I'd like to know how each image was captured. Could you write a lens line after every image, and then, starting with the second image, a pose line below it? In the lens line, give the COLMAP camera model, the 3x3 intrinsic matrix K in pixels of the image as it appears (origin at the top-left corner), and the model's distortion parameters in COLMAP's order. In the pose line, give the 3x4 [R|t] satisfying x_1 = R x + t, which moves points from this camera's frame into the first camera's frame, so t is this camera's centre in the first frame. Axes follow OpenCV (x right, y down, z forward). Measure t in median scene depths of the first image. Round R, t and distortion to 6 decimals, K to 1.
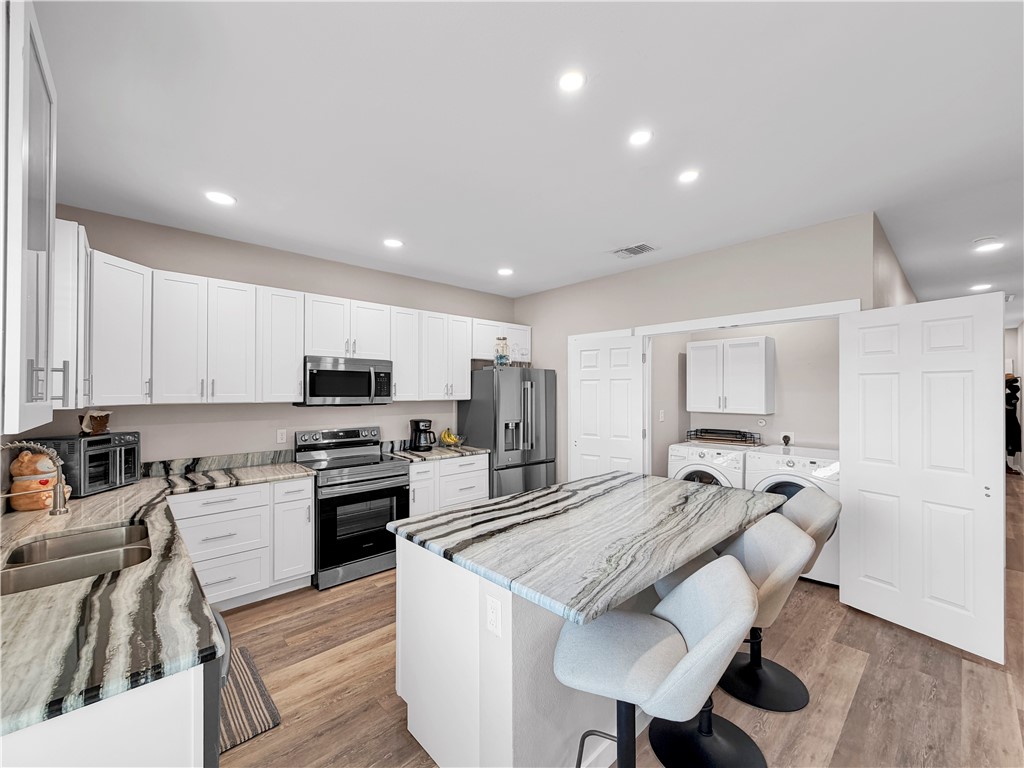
lens RADIAL K [[418.3, 0, 512.0], [0, 418.3, 384.0], [0, 0, 1]] dist [0.000407, -0.000073]
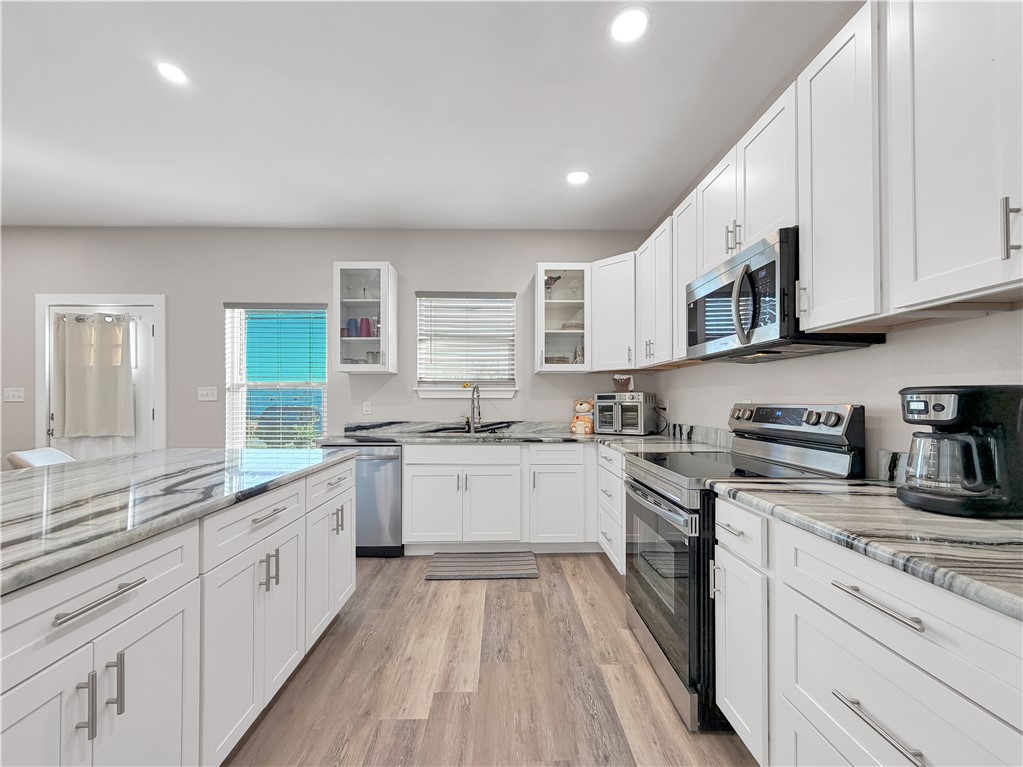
lens RADIAL K [[423.2, 0, 510.2], [0, 423.2, 396.5], [0, 0, 1]] dist [0.000116, -0.000041]
pose [[-0.671711, -0.008256, -0.740767, 0.206096], [0.013510, 0.999635, -0.023391, 0.131101], [0.740690, -0.025720, -0.671355, 1.351251]]
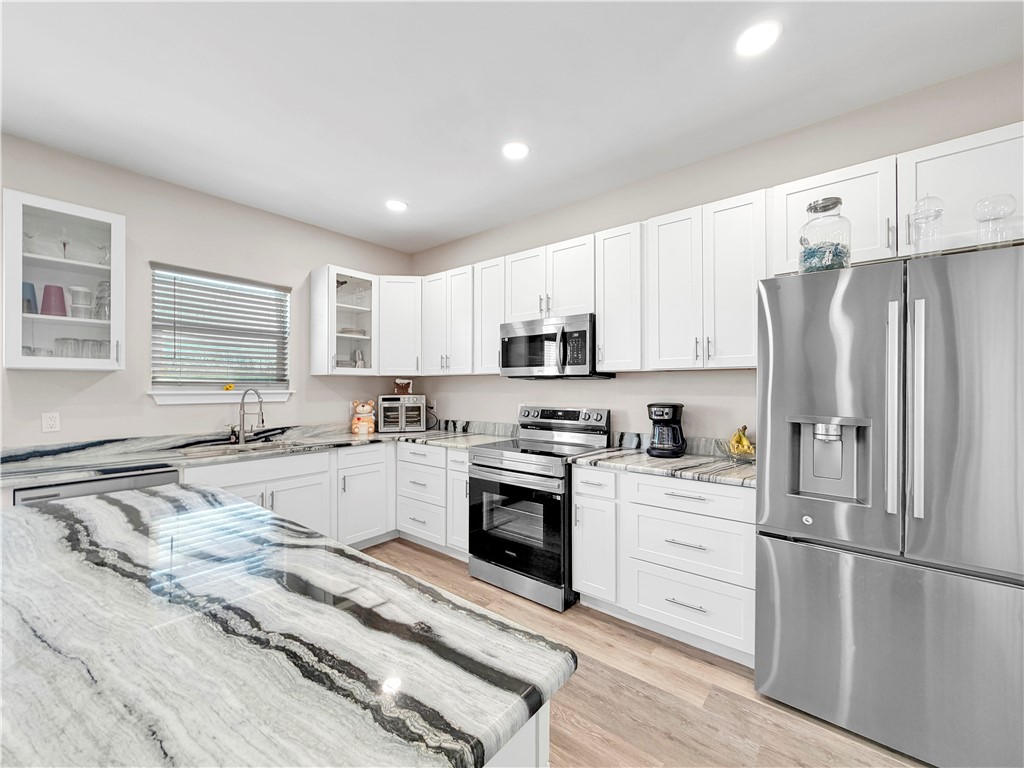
lens RADIAL K [[418.3, 0, 512.0], [0, 418.3, 384.0], [0, 0, 1]] dist [0.000407, -0.000073]
pose [[0.130100, -0.007570, -0.991472, 0.473518], [0.019584, 0.999795, -0.005064, 0.079003], [0.991307, -0.018758, 0.130222, 0.986292]]
